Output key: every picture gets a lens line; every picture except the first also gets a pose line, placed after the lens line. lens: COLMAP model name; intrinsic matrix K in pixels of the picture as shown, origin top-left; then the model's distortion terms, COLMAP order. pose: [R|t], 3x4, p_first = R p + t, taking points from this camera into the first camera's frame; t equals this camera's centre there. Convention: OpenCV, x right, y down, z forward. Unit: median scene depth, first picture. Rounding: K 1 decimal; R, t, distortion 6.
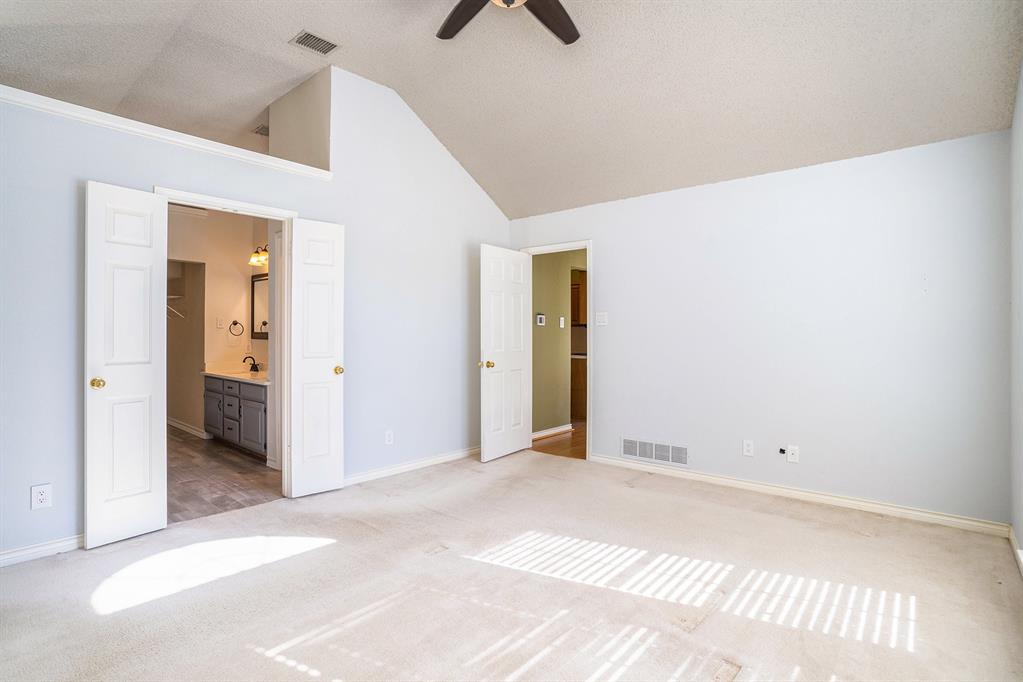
lens RADIAL K [[522.7, 0, 506.4], [0, 522.7, 338.4], [0, 0, 1]] dist [-0.073606, 0.031360]
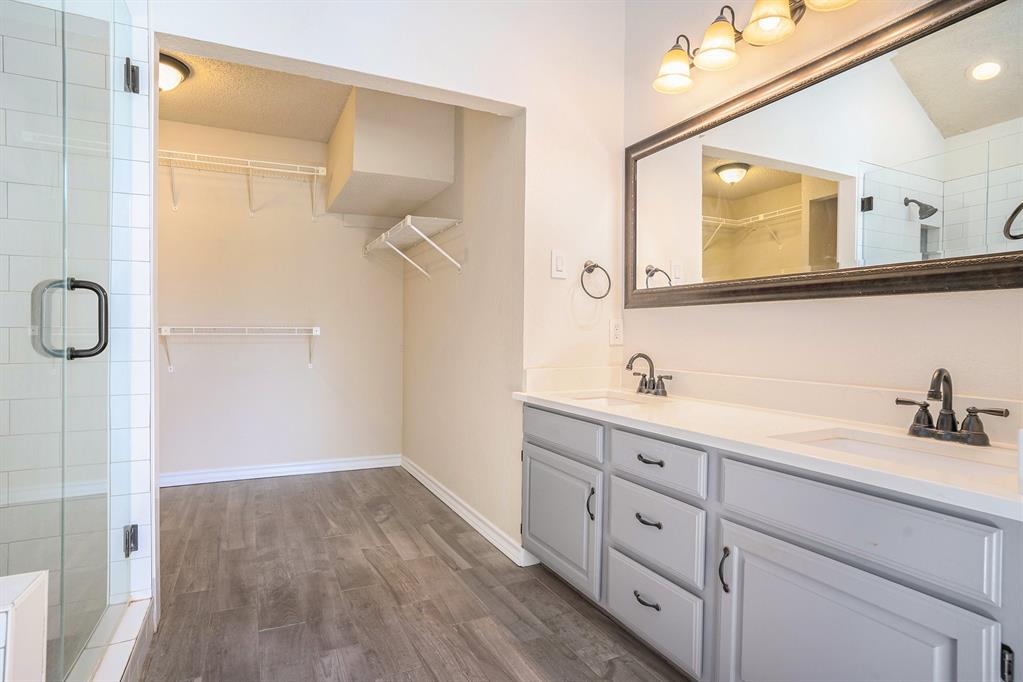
lens RADIAL K [[522.7, 0, 506.4], [0, 522.7, 338.4], [0, 0, 1]] dist [-0.073606, 0.031360]
pose [[0.928706, 0.002330, -0.370809, -0.489191], [-0.003434, 0.999991, -0.002317, 0.027681], [0.370800, 0.003425, 0.928706, 0.677011]]
